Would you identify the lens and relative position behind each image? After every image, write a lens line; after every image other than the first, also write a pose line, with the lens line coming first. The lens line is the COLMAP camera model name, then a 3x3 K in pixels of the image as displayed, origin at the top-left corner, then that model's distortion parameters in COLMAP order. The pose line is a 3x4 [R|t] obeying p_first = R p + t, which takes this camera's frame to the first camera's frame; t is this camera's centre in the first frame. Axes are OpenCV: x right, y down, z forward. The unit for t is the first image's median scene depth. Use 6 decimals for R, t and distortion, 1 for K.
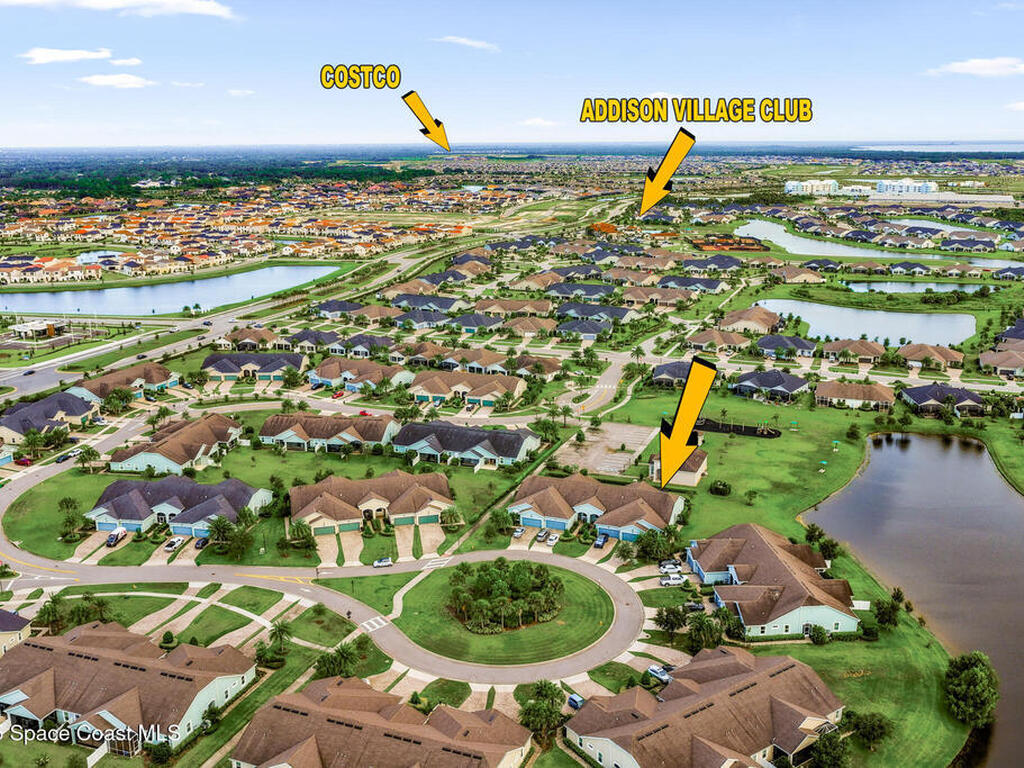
lens RADIAL K [[955.2, 0, 512.0], [0, 955.2, 384.0], [0, 0, 1]] dist [-0.012234, 0.029666]
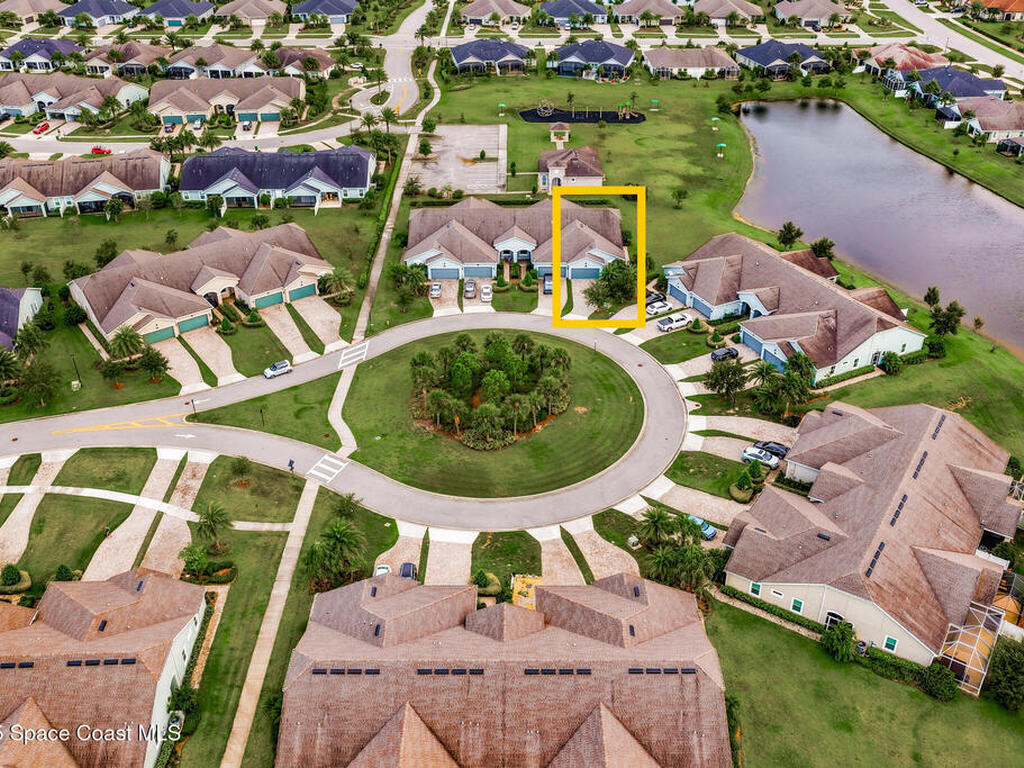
lens RADIAL K [[955.2, 0, 512.0], [0, 955.2, 384.0], [0, 0, 1]] dist [-0.012234, 0.029666]
pose [[0.928473, -0.195508, 0.315776, -0.144717], [0.090488, 0.943692, 0.318209, -0.003618], [-0.360208, -0.266875, 0.893884, 0.239836]]
